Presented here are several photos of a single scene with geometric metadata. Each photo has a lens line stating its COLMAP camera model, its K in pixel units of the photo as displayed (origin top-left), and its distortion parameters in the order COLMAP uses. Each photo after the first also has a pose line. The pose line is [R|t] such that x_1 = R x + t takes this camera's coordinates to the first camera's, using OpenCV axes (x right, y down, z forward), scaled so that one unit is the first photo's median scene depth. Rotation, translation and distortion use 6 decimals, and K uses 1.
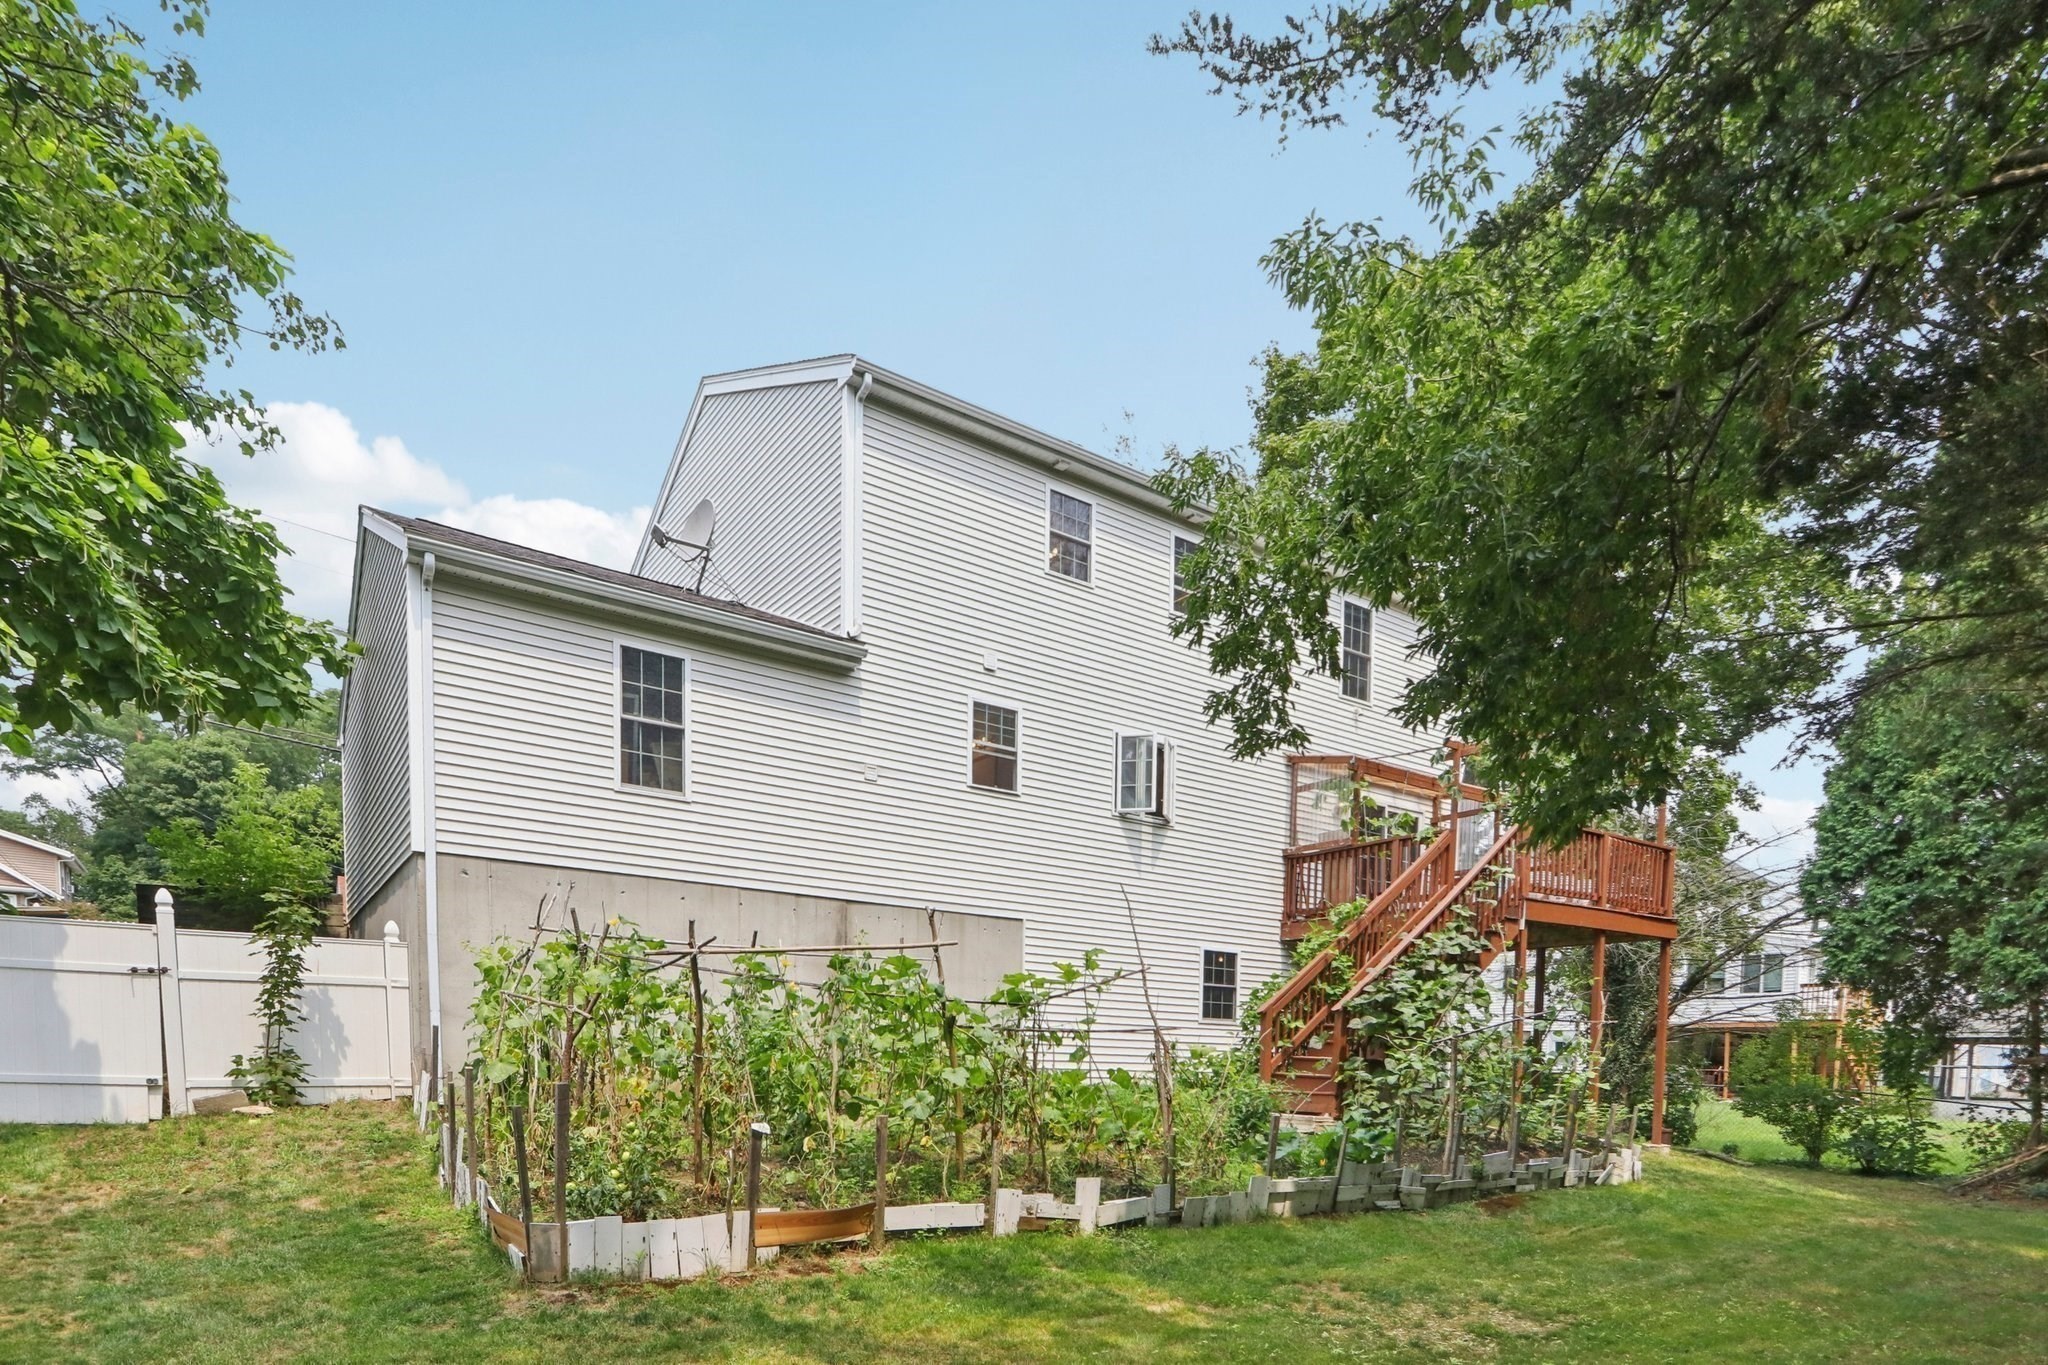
lens RADIAL K [[1009.5, 0, 1095.1], [0, 1009.5, 685.8], [0, 0, 1]] dist [-0.012654, -0.000816]
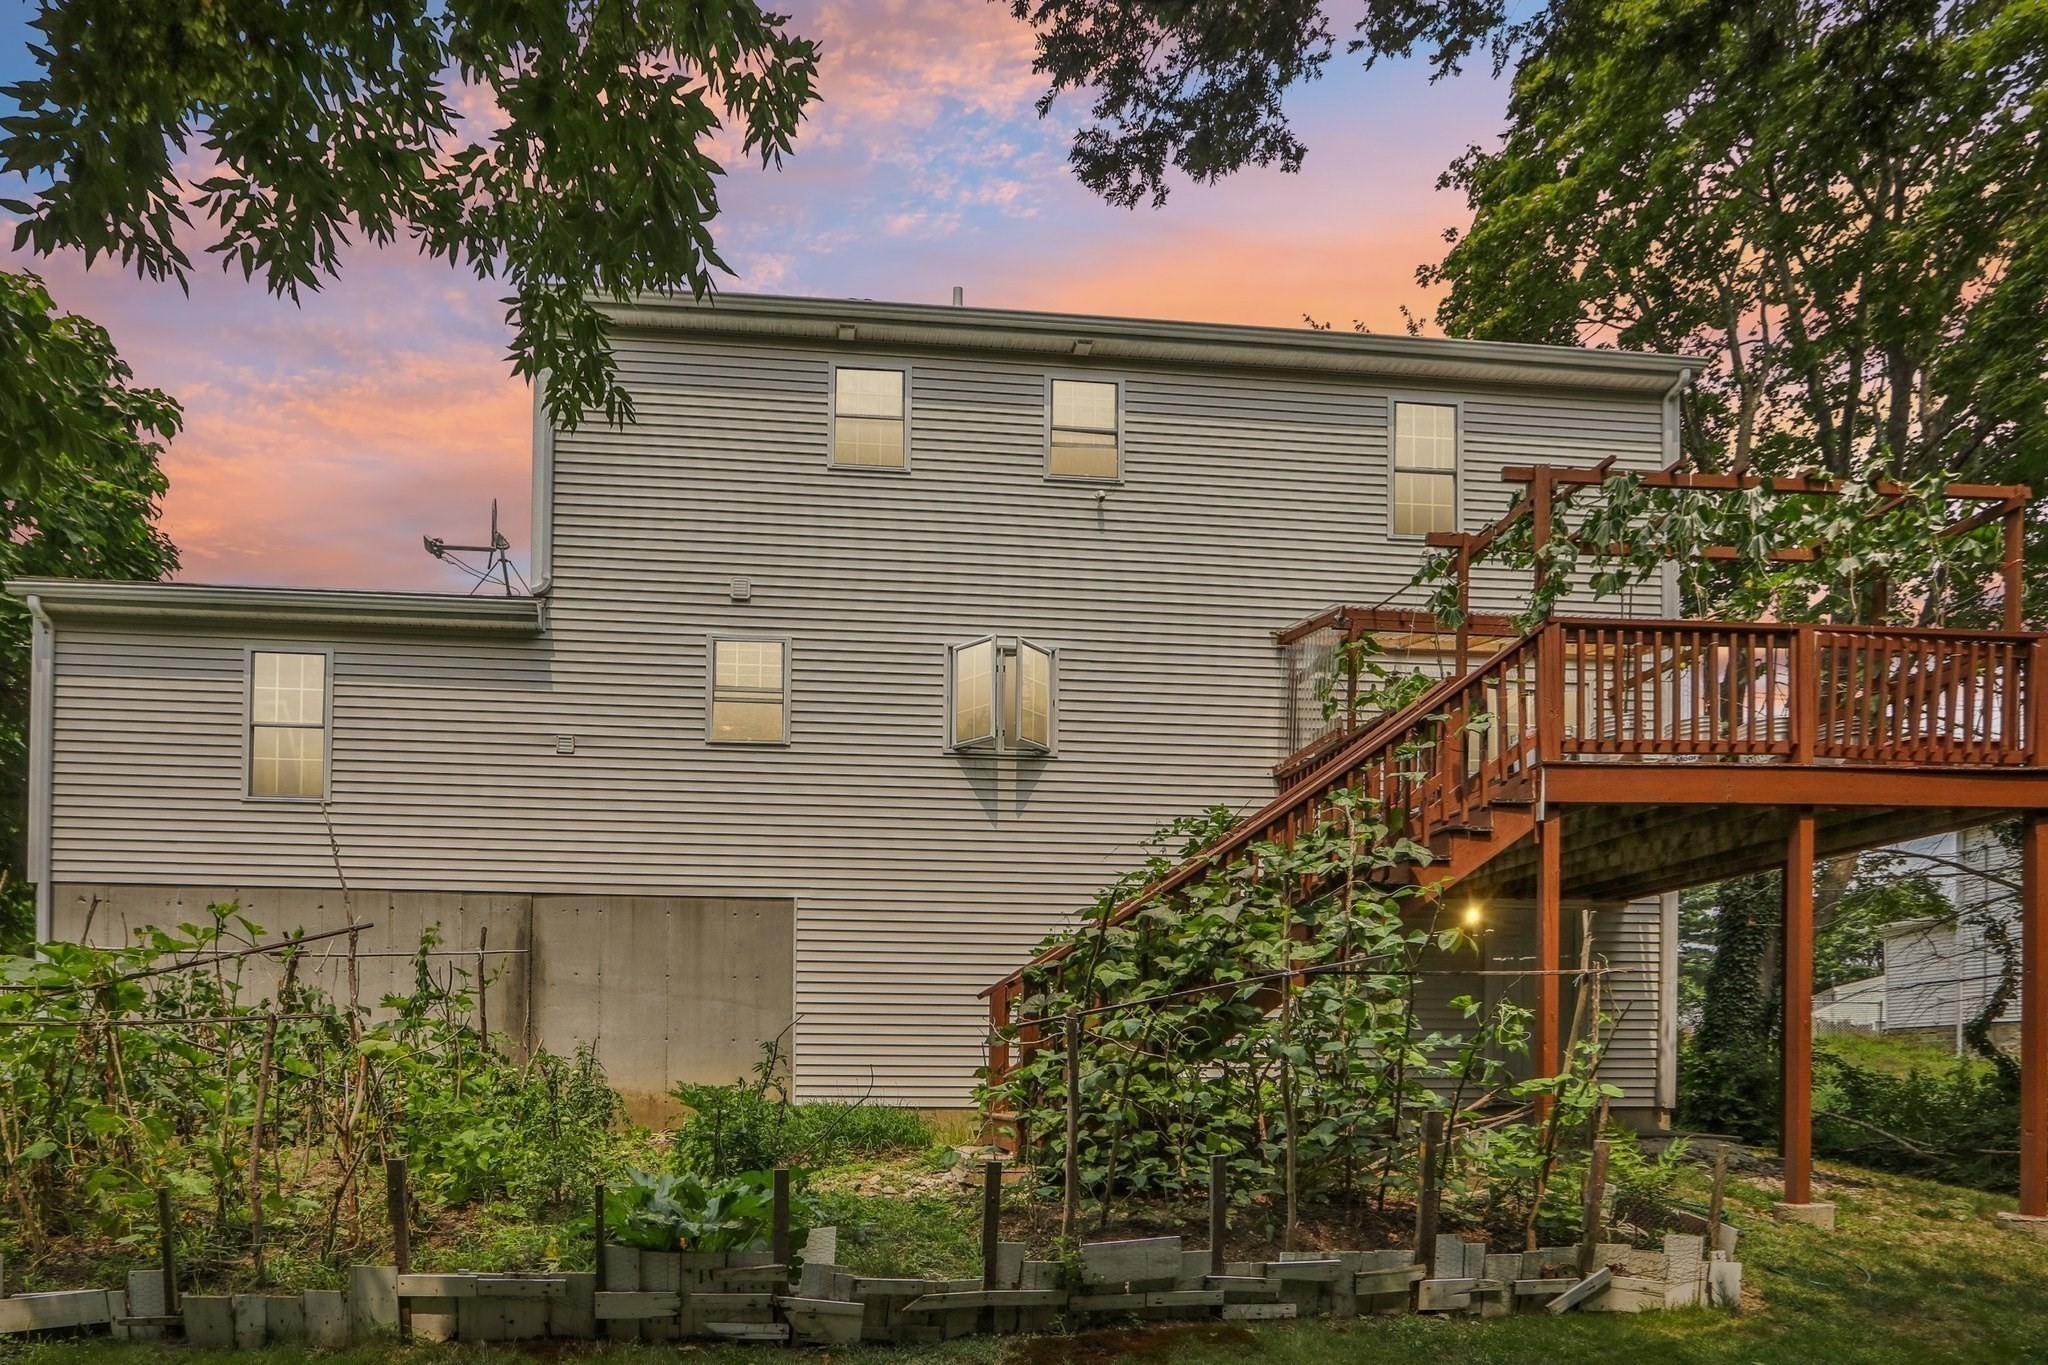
lens RADIAL K [[1009.5, 0, 1095.1], [0, 1009.5, 685.8], [0, 0, 1]] dist [-0.012654, -0.000816]
pose [[0.867934, -0.211134, -0.449569, 0.547172], [0.194156, 0.977353, -0.084166, 0.194086], [0.457158, -0.014236, 0.889271, 0.453858]]
